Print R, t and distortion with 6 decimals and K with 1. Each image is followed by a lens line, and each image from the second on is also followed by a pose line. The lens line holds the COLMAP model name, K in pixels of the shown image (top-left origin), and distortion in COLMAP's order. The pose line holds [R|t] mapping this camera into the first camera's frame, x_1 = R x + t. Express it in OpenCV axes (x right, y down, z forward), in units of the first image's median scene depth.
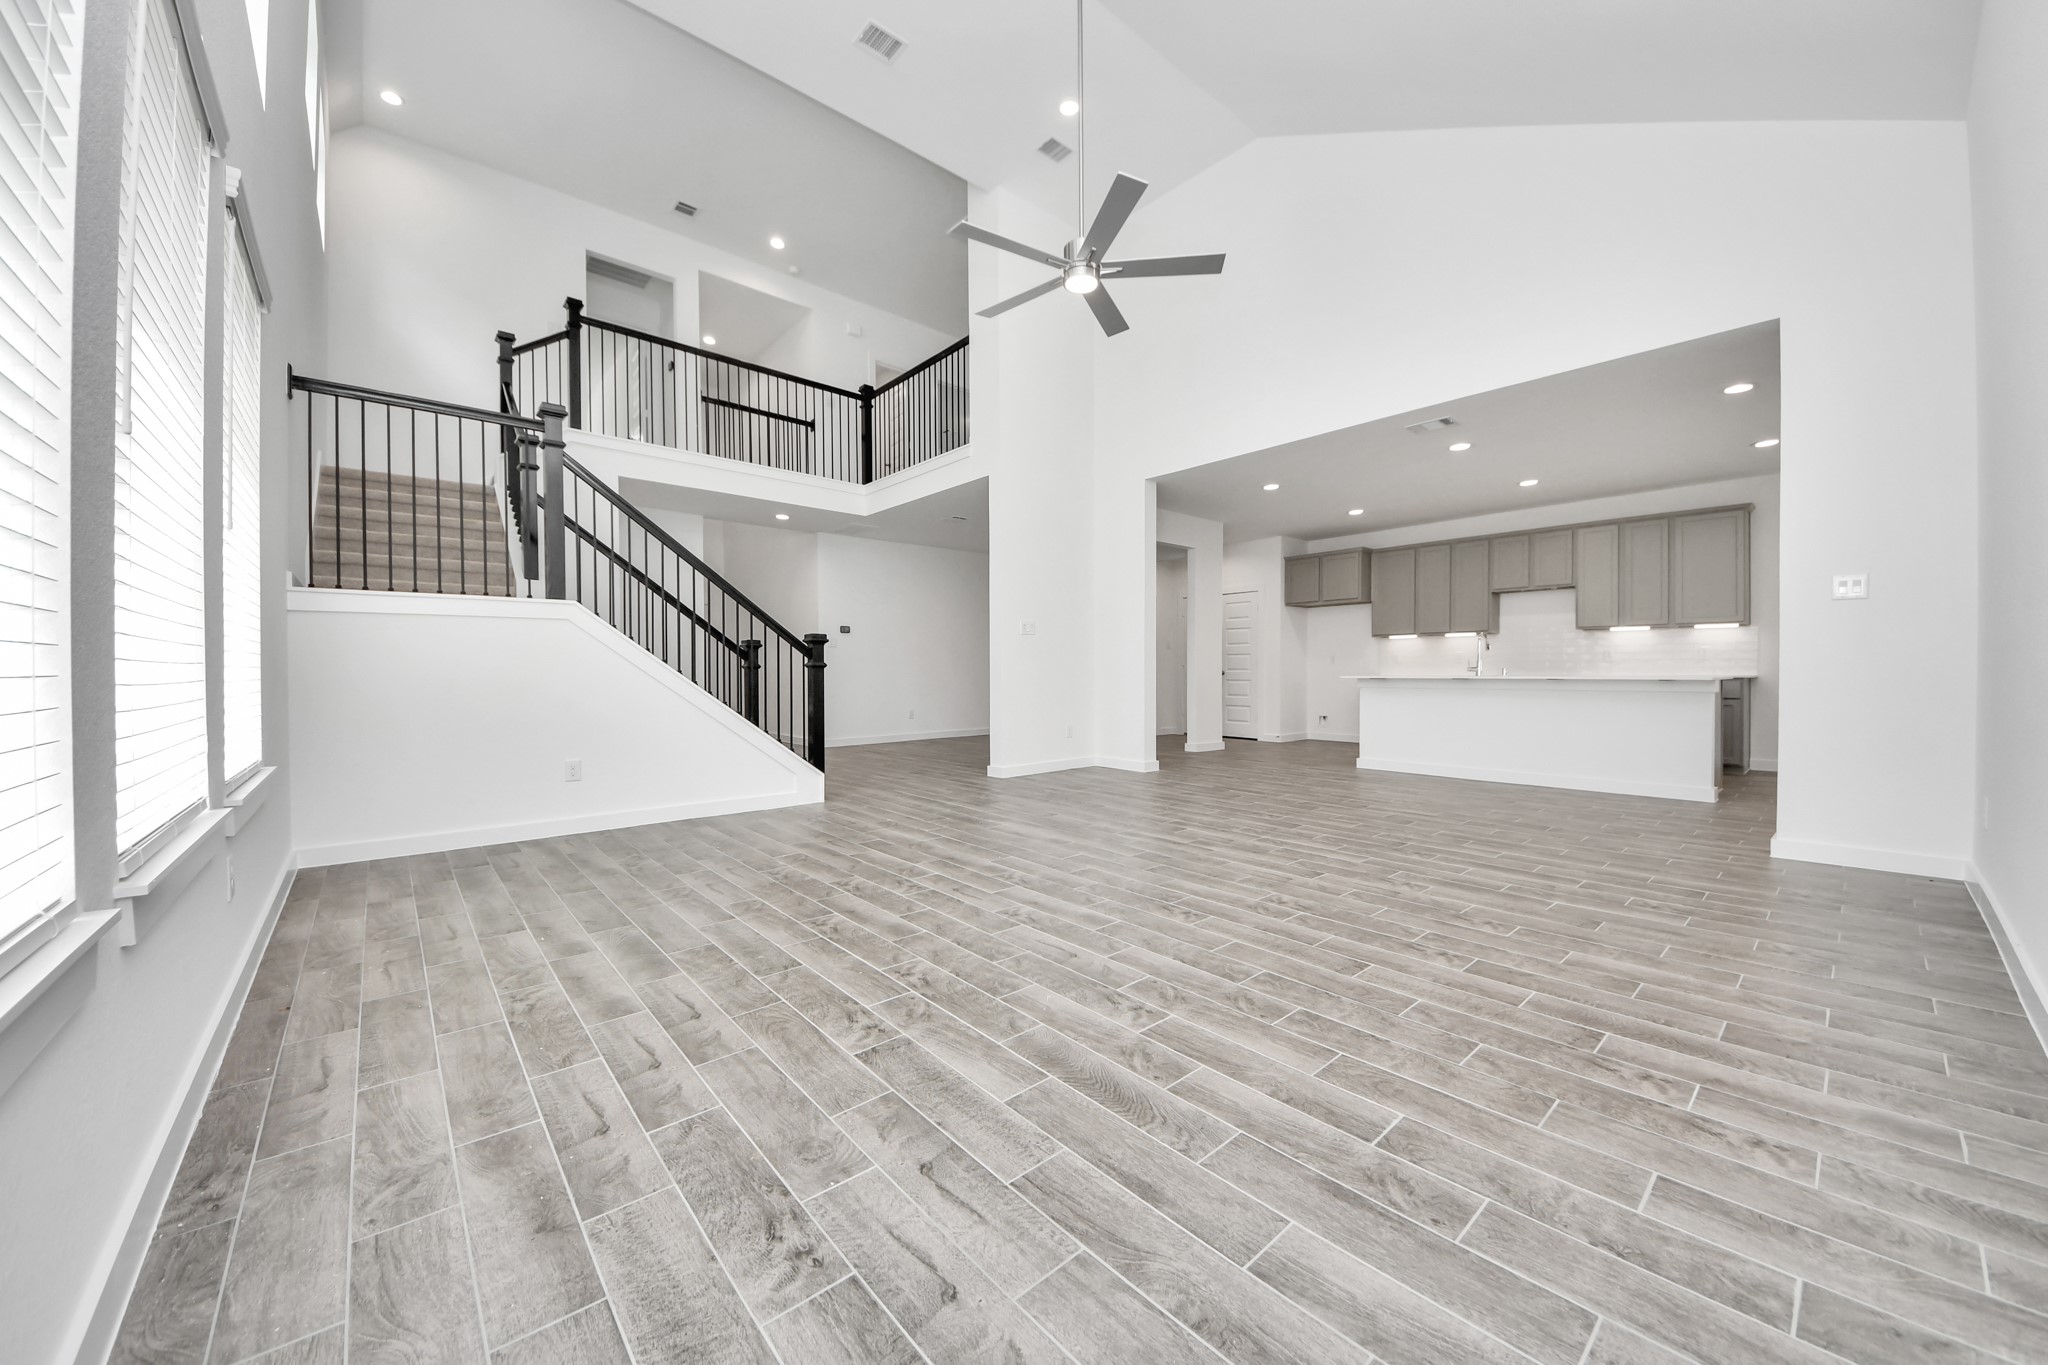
lens RADIAL K [[745.2, 0, 988.4], [0, 745.2, 678.5], [0, 0, 1]] dist [-0.000127, -0.001085]
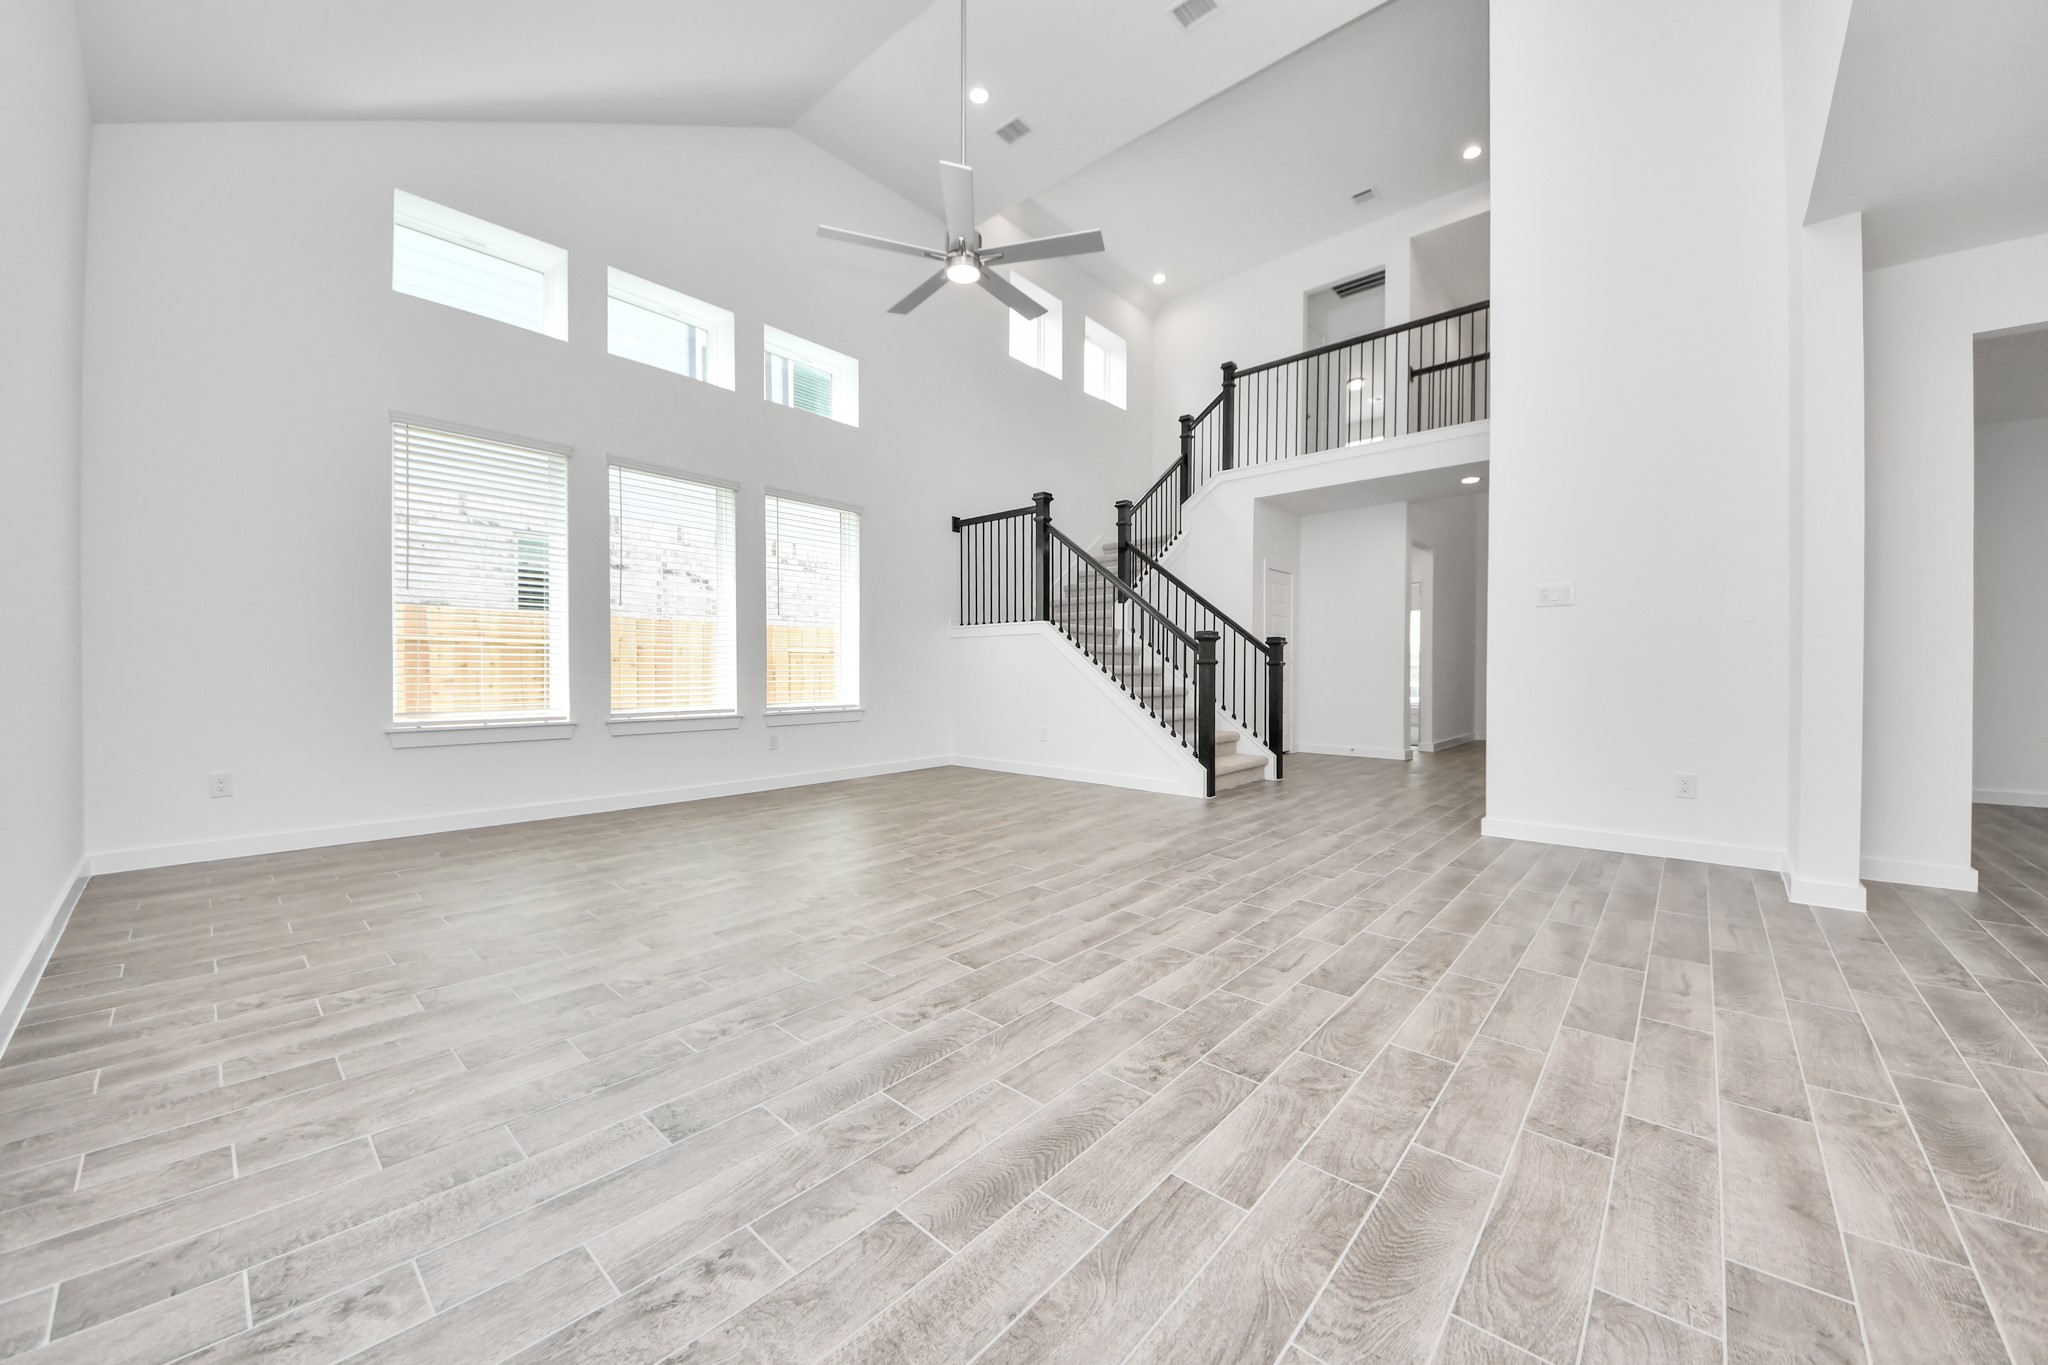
lens RADIAL K [[745.2, 0, 1027.6], [0, 745.2, 676.8], [0, 0, 1]] dist [-0.000127, -0.001085]
pose [[0.141140, 0.009269, -0.989946, 1.285393], [-0.011300, 0.999906, 0.007751, -0.005149], [0.989925, 0.010093, 0.141231, 1.093832]]
